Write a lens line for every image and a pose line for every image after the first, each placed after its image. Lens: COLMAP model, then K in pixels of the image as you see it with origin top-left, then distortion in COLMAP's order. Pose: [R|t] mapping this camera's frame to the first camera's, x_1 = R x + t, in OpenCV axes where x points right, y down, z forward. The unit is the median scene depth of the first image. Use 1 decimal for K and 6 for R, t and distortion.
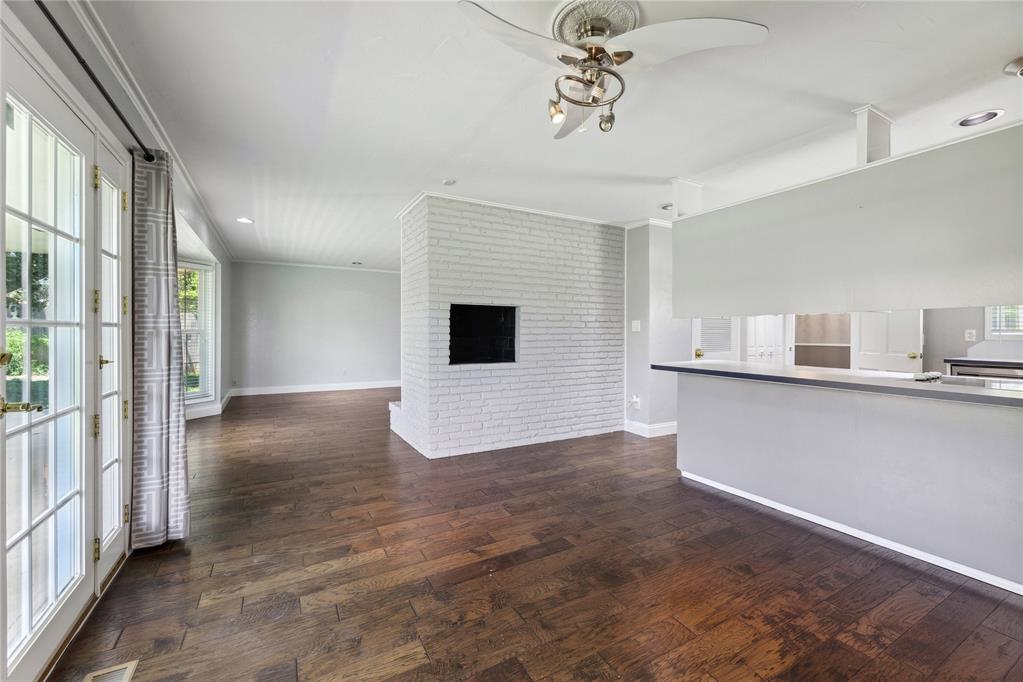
lens RADIAL K [[415.9, 0, 512.7], [0, 415.9, 333.3], [0, 0, 1]] dist [-0.000407, 0.003965]
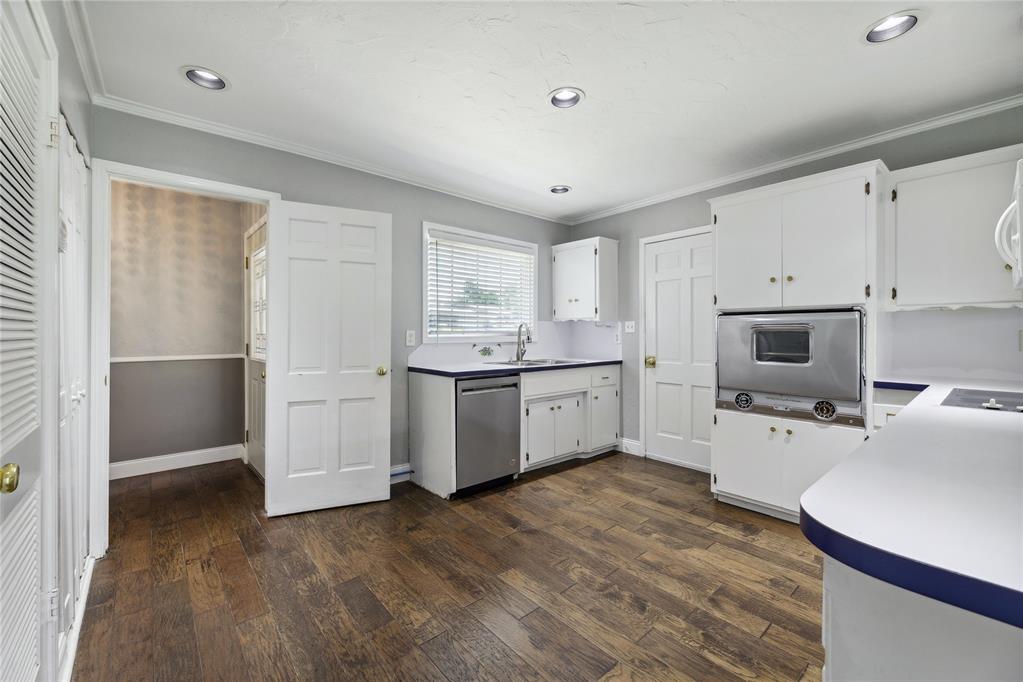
lens RADIAL K [[415.9, 0, 512.7], [0, 415.9, 333.3], [0, 0, 1]] dist [-0.000407, 0.003965]
pose [[-0.206918, 0.001459, 0.978357, 0.526180], [0.003841, 0.999992, -0.000678, -0.005162], [-0.978351, 0.003618, -0.206922, 1.692255]]
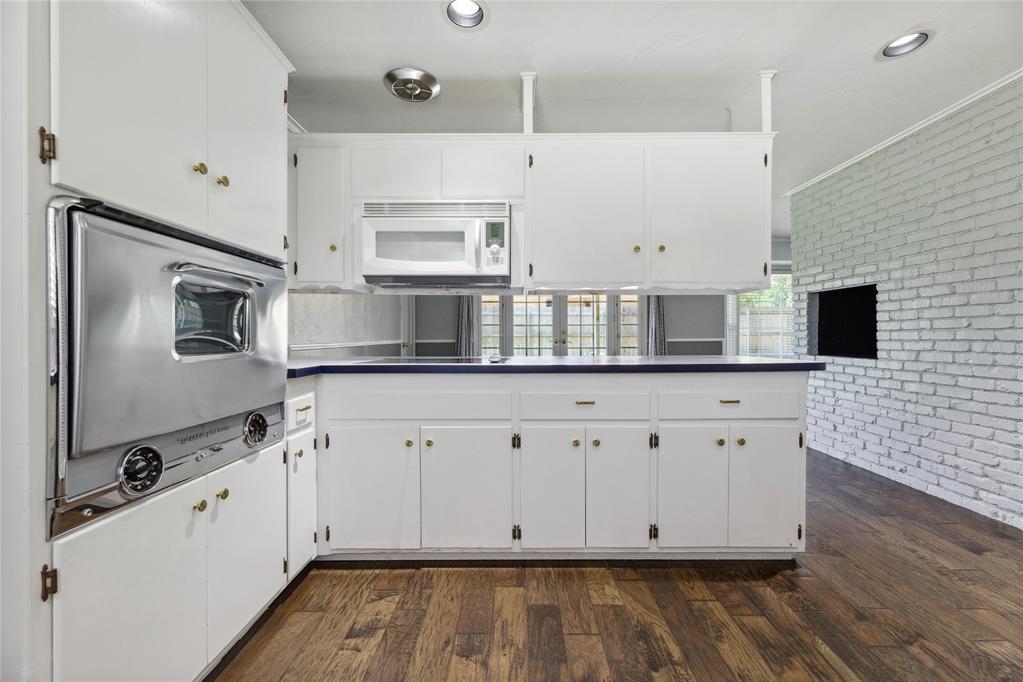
lens RADIAL K [[414.3, 0, 511.7], [0, 414.3, 338.5], [0, 0, 1]] dist [0.000888, 0.000245]
pose [[-0.495067, 0.005720, -0.868836, 1.649119], [-0.001267, 0.999973, 0.007305, 0.047474], [0.868854, 0.004717, -0.495046, 1.363727]]
